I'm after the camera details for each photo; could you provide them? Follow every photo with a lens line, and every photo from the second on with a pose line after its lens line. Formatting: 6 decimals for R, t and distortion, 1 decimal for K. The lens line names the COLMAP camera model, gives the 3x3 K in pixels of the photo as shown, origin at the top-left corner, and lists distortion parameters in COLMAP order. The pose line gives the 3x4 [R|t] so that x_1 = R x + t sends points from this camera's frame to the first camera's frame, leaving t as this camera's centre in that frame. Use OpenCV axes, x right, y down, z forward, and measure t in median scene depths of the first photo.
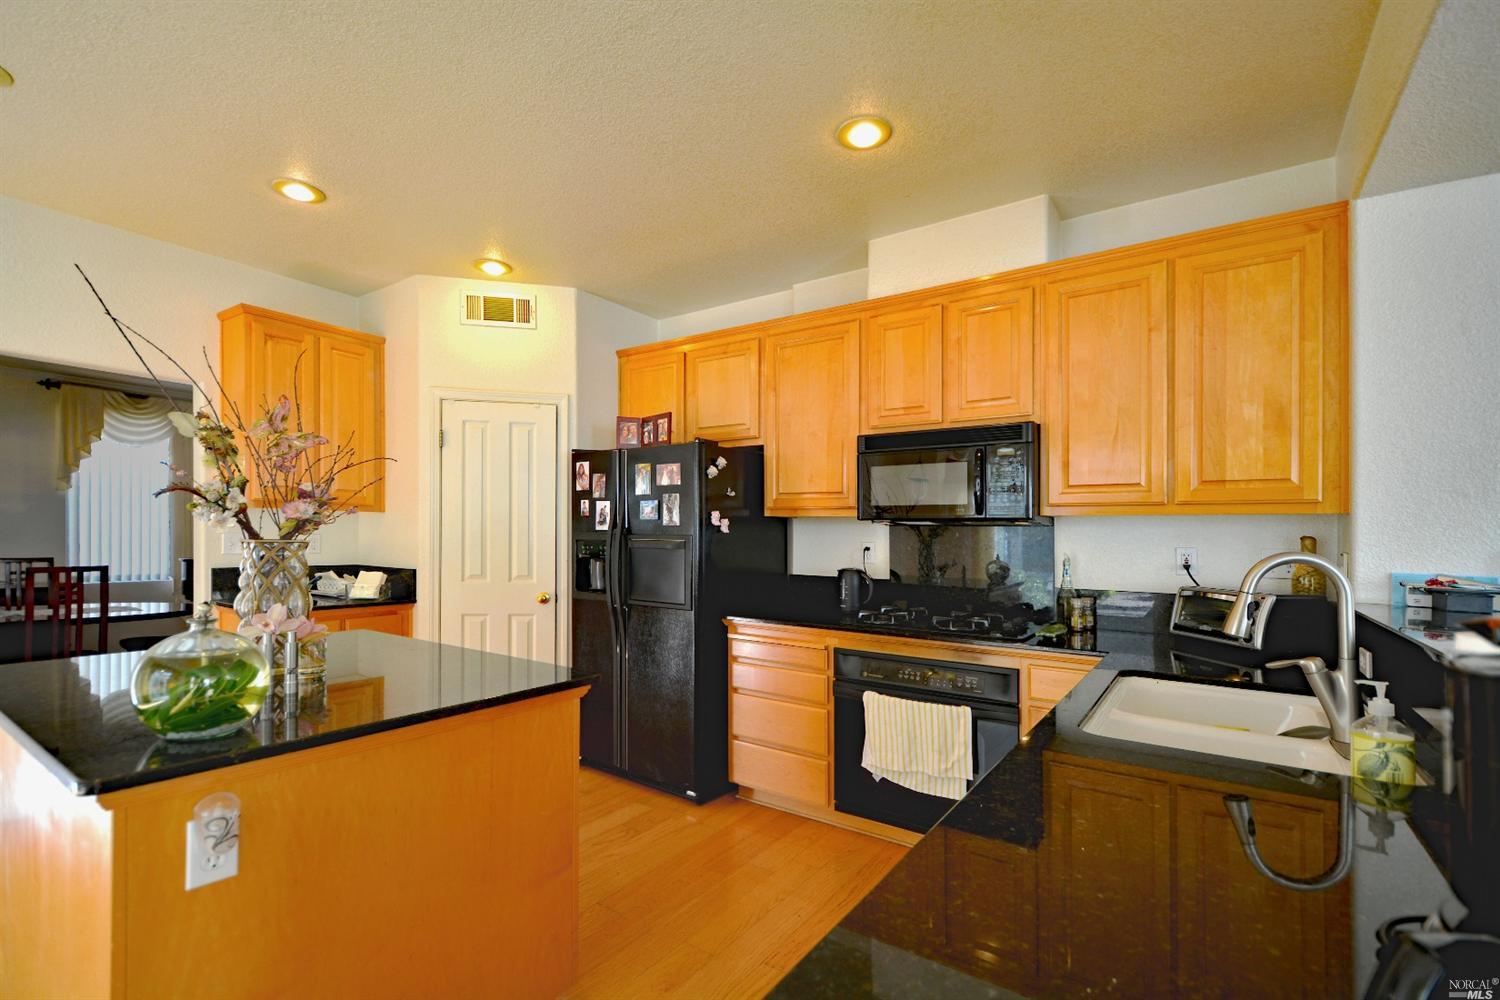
lens RADIAL K [[695.5, 0, 679.3], [0, 695.5, 524.3], [0, 0, 1]] dist [0.001266, 0.000367]
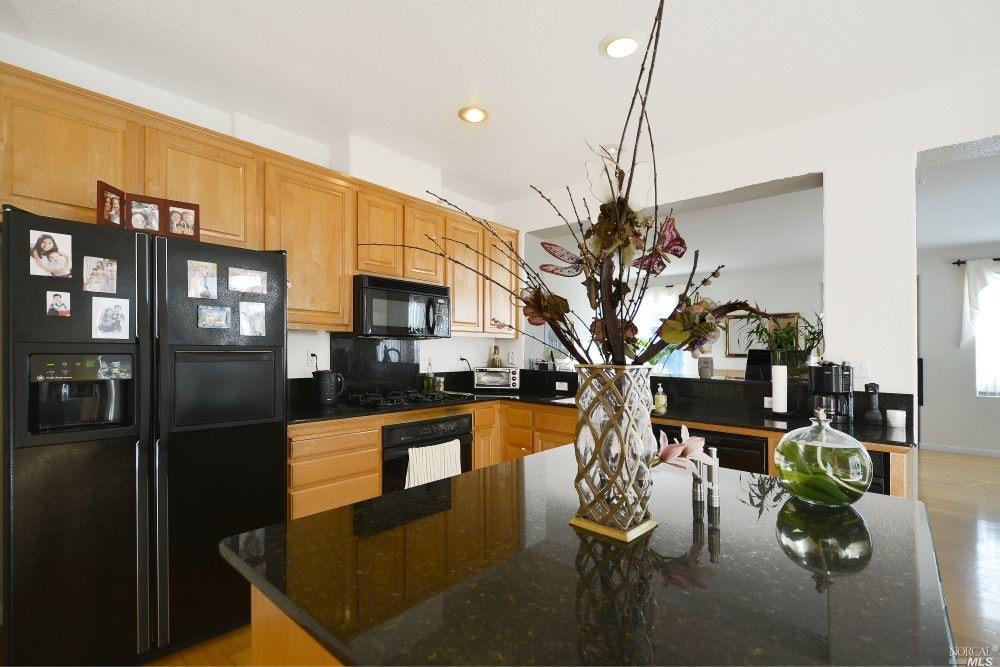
lens RADIAL K [[456.9, 0, 497.4], [0, 456.9, 338.1], [0, 0, 1]] dist [-0.002384, -0.000858]
pose [[0.055788, 0.011096, 0.998381, -0.607031], [-0.024474, 0.999653, -0.009743, 0.002456], [-0.998143, -0.023891, 0.056040, 0.636165]]
